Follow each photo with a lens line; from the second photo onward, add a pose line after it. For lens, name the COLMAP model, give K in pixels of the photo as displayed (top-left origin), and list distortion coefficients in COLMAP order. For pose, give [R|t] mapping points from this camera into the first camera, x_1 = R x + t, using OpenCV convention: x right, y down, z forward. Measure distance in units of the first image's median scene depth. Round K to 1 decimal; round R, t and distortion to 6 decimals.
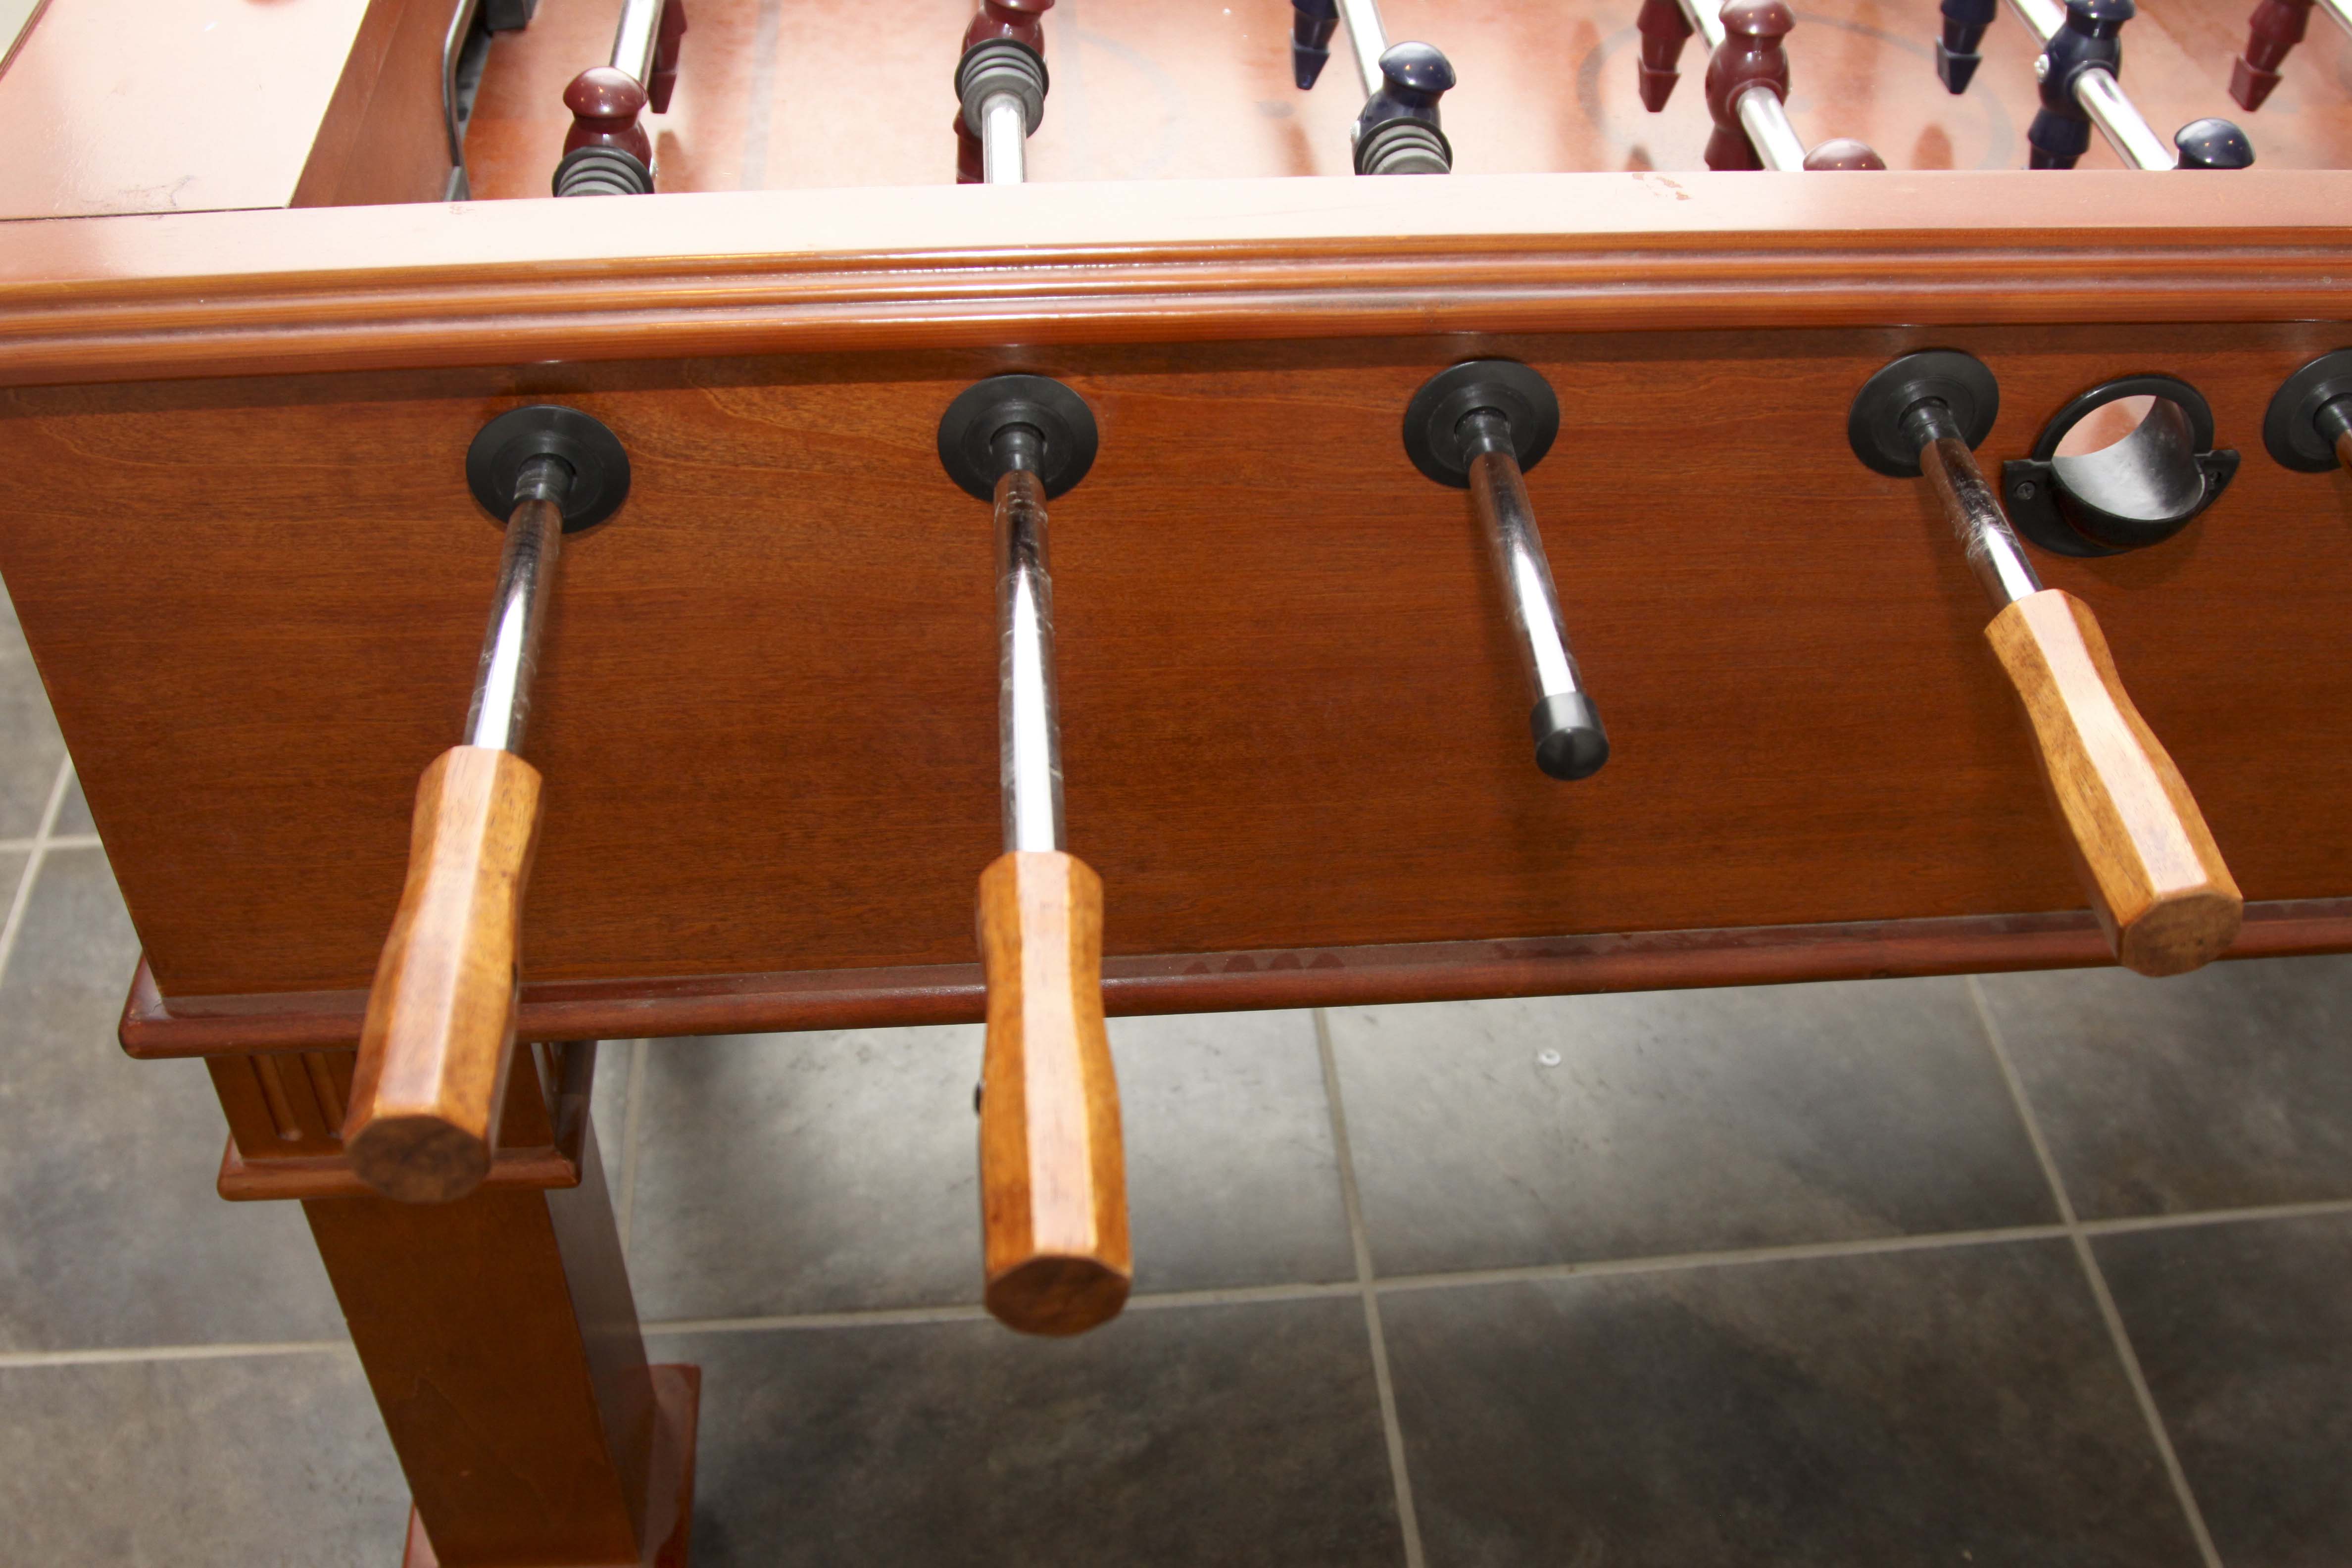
lens RADIAL K [[2472.0, 0, 1181.6], [0, 2472.0, 780.7], [0, 0, 1]] dist [-0.147170, 0.084561]
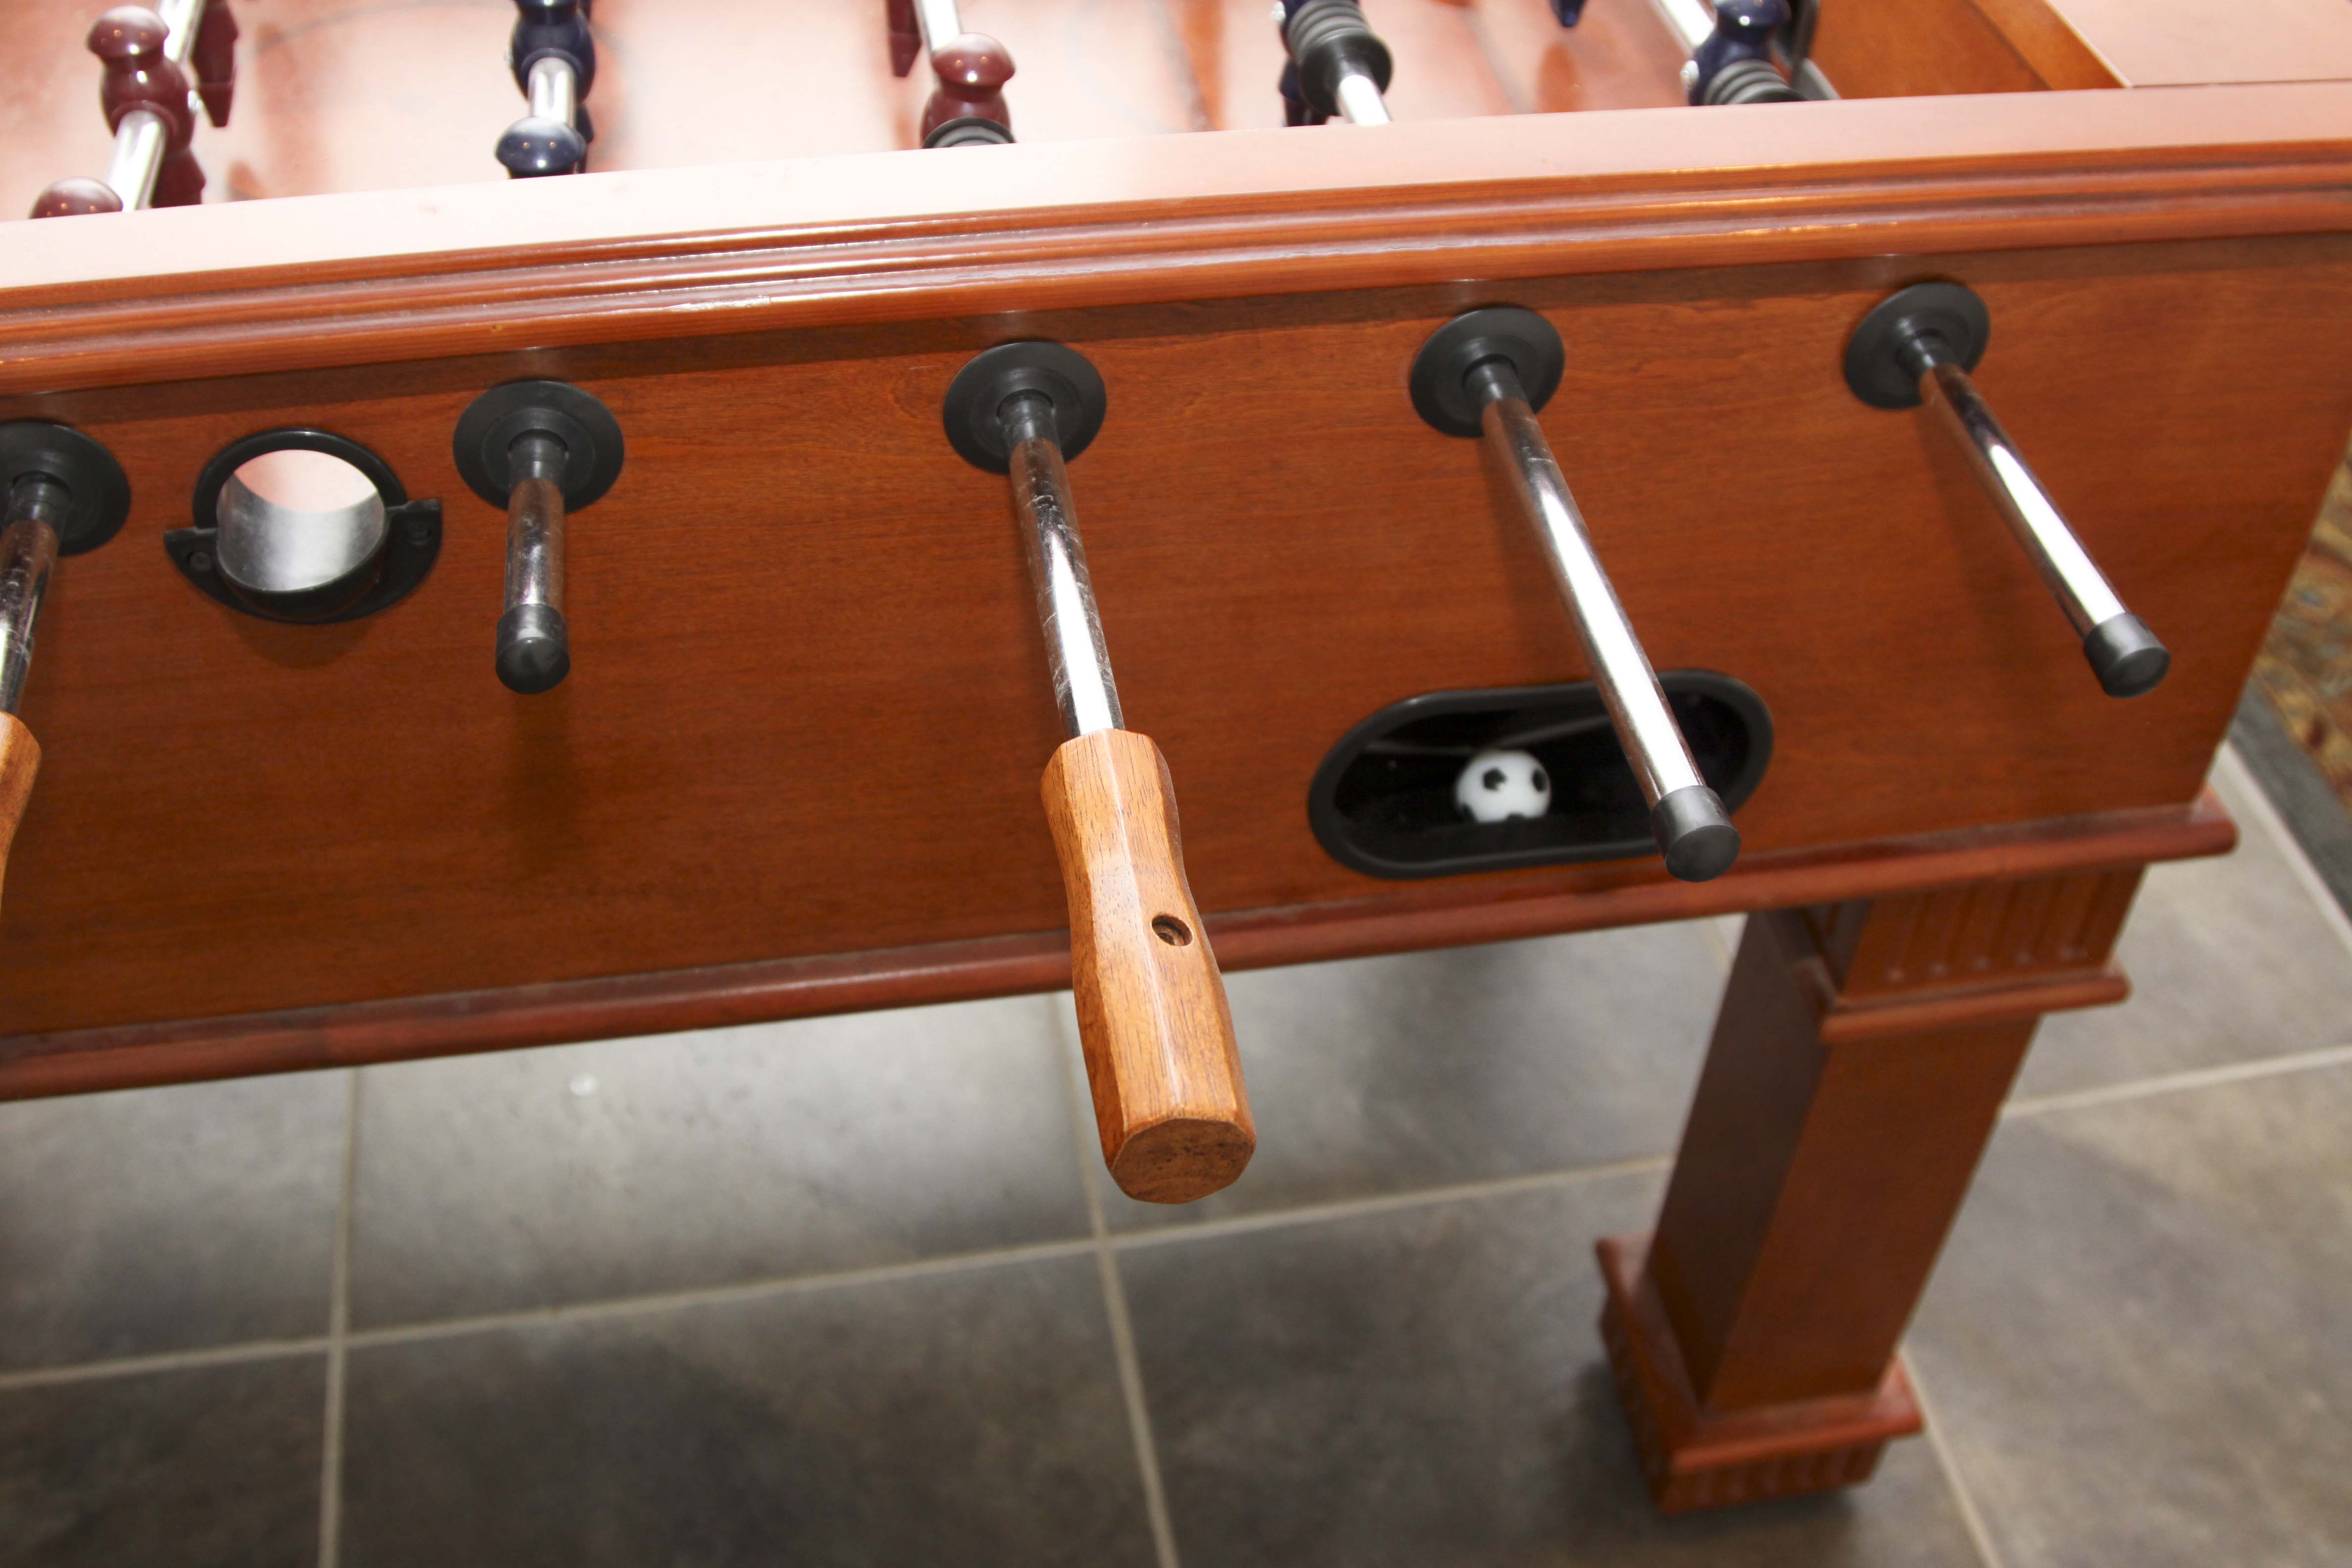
lens RADIAL K [[2490.3, 0, 1147.6], [0, 2490.3, 797.8], [0, 0, 1]] dist [0.015065, -0.254788]
pose [[0.996579, -0.053884, 0.062660, 0.336095], [0.052924, 0.998456, 0.016888, -0.010814], [-0.063473, -0.013514, 0.997892, -0.001528]]
